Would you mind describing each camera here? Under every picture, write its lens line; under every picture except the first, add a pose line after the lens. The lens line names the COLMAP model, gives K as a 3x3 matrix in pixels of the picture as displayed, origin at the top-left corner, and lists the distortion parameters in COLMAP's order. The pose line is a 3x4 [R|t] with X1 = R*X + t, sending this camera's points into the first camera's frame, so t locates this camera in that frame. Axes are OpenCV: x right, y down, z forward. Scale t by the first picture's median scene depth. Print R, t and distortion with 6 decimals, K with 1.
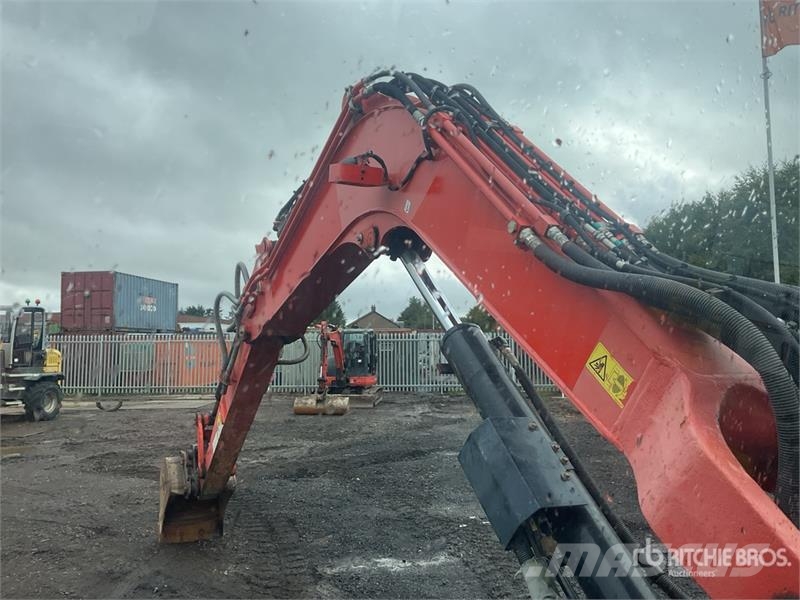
lens RADIAL K [[660.1, 0, 399.8], [0, 660.1, 298.1], [0, 0, 1]] dist [0.067158, -0.110569]
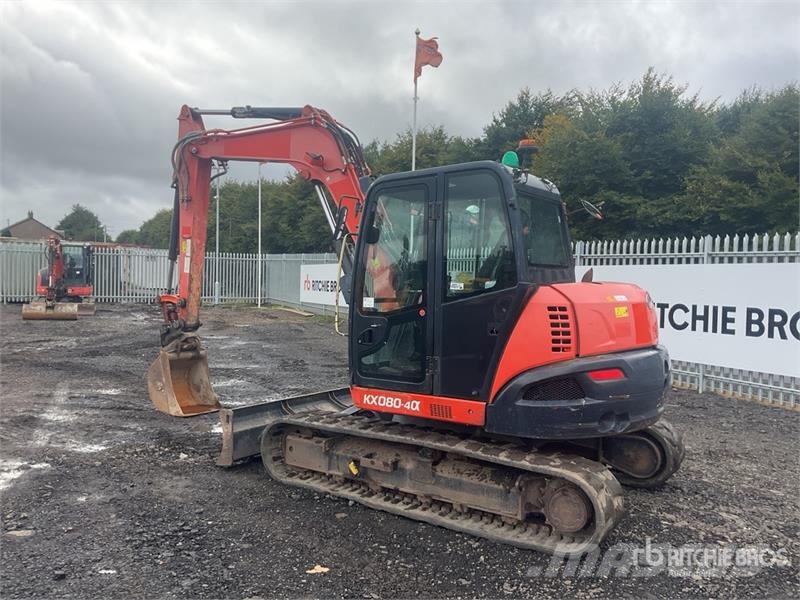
lens RADIAL K [[660.1, 0, 403.2], [0, 660.1, 300.4], [0, 0, 1]] dist [0.067158, -0.110569]
pose [[0.885500, 0.009616, 0.464541, -0.101416], [-0.067993, 0.991705, 0.109079, -0.015785], [-0.459639, -0.128175, 0.878808, -0.219697]]
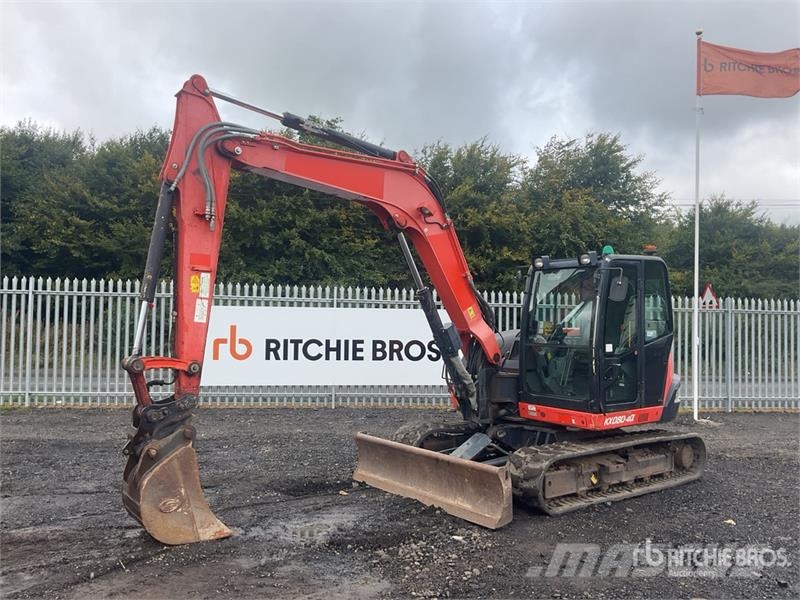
lens RADIAL K [[660.1, 0, 395.2], [0, 660.1, 298.0], [0, 0, 1]] dist [0.067158, -0.110569]
pose [[-0.154494, 0.040913, 0.987146, -0.302827], [-0.101045, 0.993249, -0.056980, 0.016696], [-0.982813, -0.108549, -0.149317, 0.147104]]
